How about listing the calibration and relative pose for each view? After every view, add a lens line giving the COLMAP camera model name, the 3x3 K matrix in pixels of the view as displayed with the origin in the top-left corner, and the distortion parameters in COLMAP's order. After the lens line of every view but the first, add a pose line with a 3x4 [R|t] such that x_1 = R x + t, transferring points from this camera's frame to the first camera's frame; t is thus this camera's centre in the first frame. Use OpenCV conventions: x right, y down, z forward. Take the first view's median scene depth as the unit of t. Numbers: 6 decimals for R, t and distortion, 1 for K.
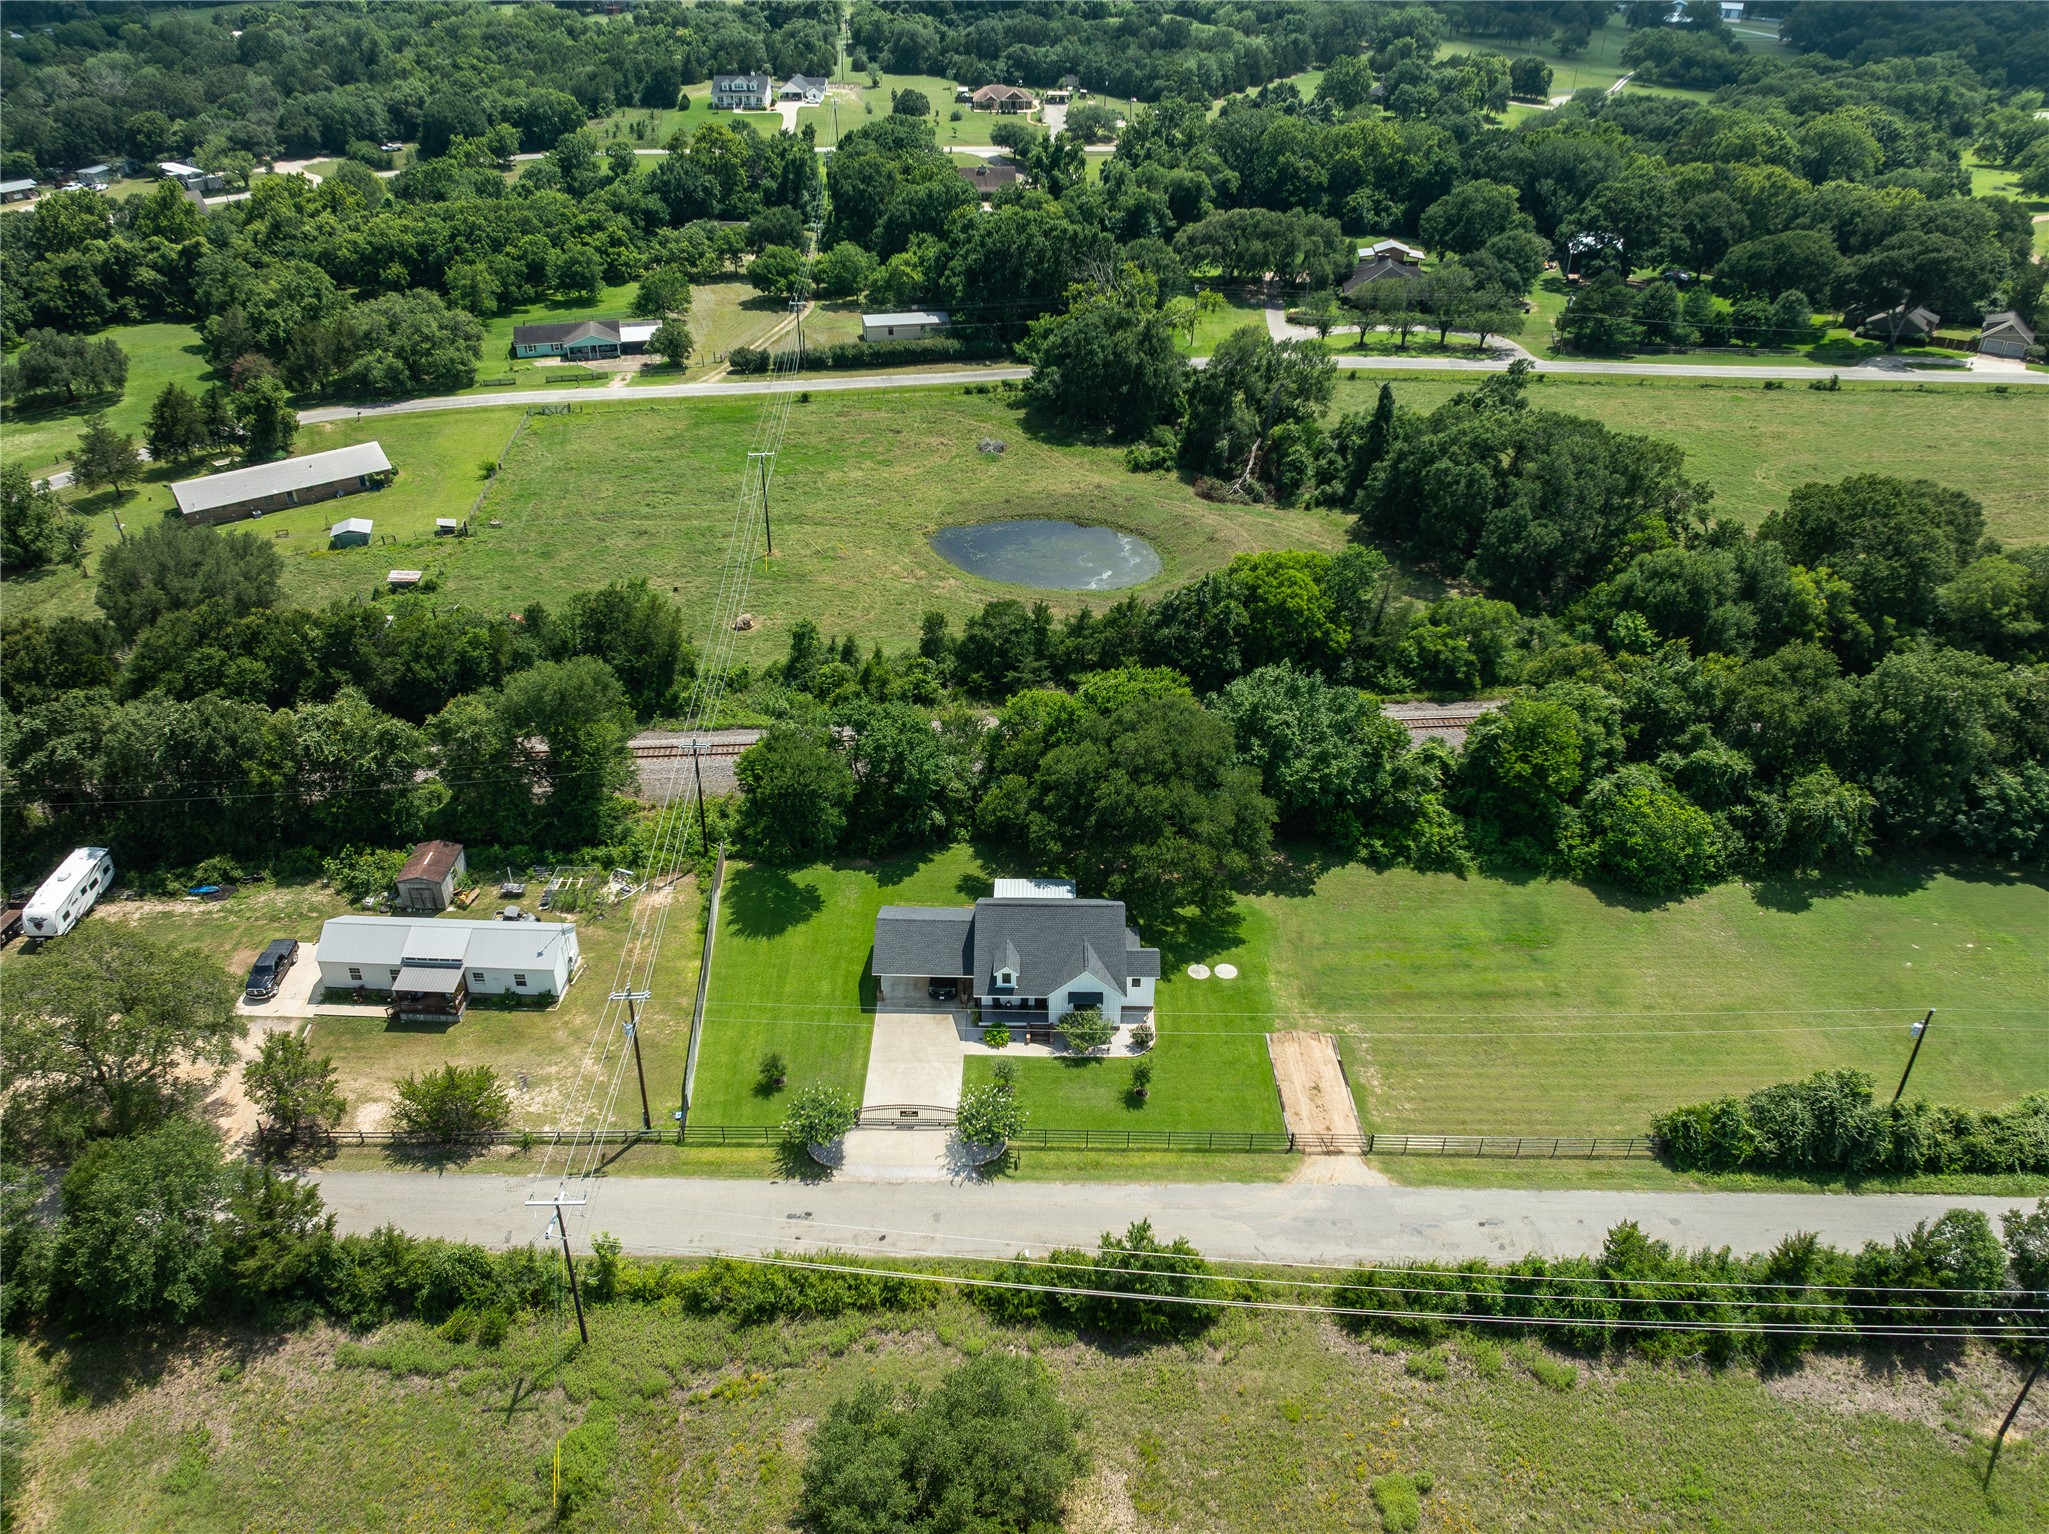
lens RADIAL K [[1512.9, 0, 1024.5], [0, 1512.9, 767.0], [0, 0, 1]] dist [-0.037534, -0.008627]
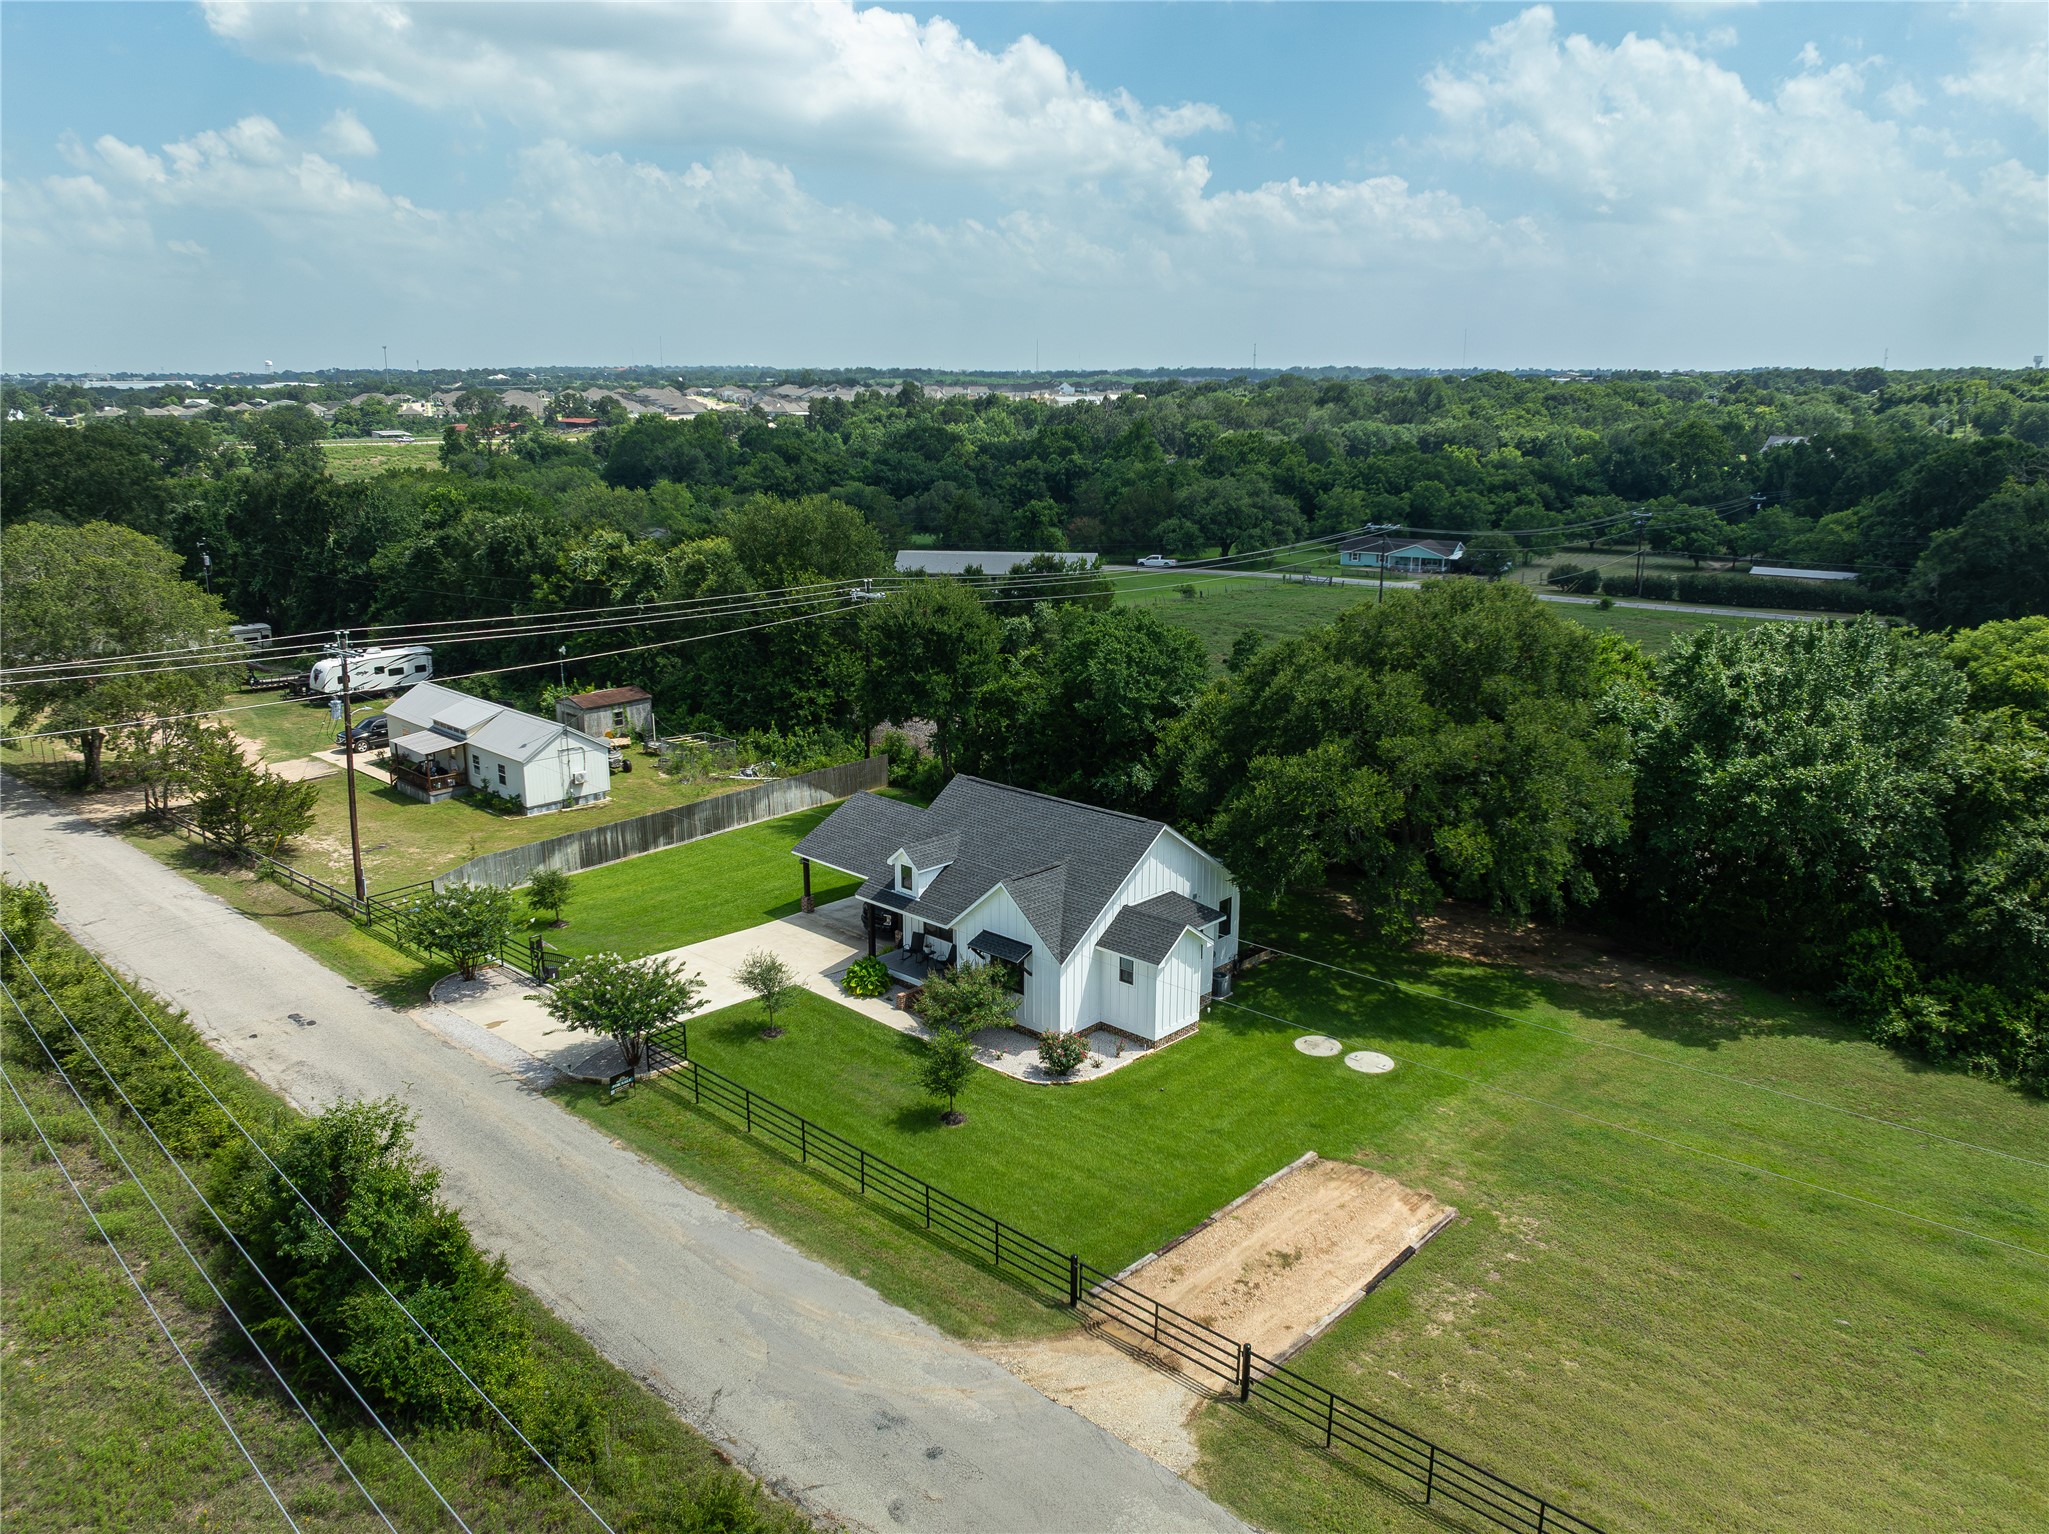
lens RADIAL K [[1512.9, 0, 1024.5], [0, 1512.9, 767.0], [0, 0, 1]] dist [-0.037534, -0.008627]
pose [[0.737180, 0.158306, -0.656890, 0.358573], [-0.352916, 0.919235, -0.174522, 0.176744], [0.576209, 0.360481, 0.733510, 0.589137]]
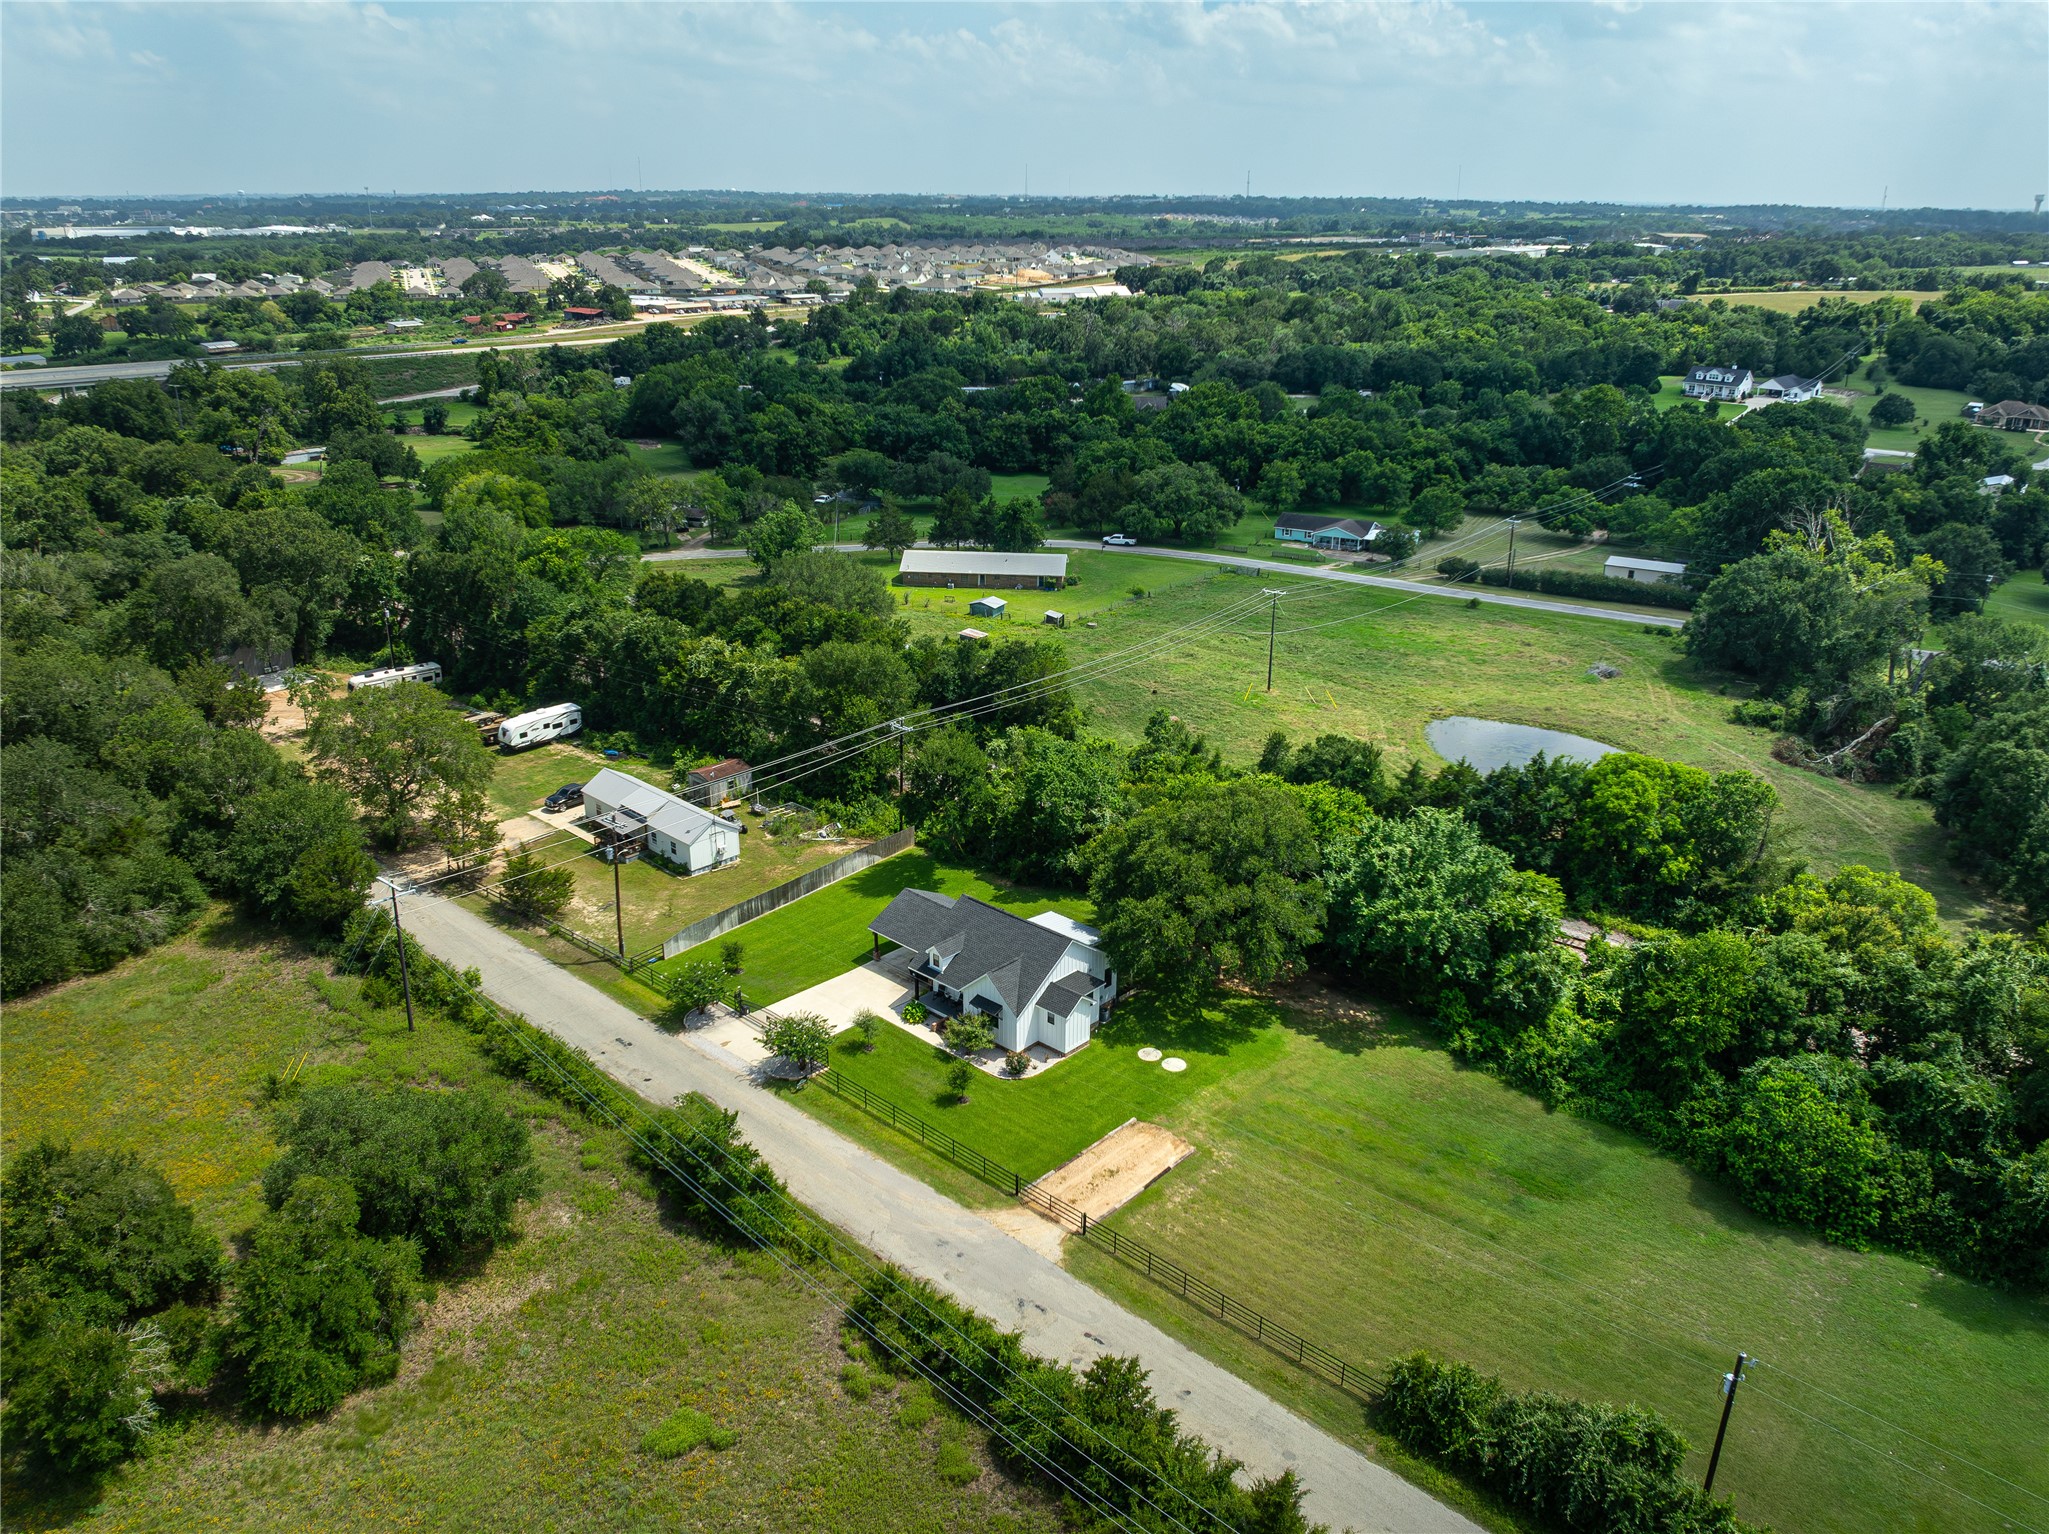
lens RADIAL K [[1512.9, 0, 1024.5], [0, 1512.9, 767.0], [0, 0, 1]] dist [-0.037534, -0.008627]
pose [[0.741609, 0.232369, -0.629302, 0.621126], [-0.353532, 0.932628, -0.072253, 0.068214], [0.570115, 0.276062, 0.773795, 0.202326]]
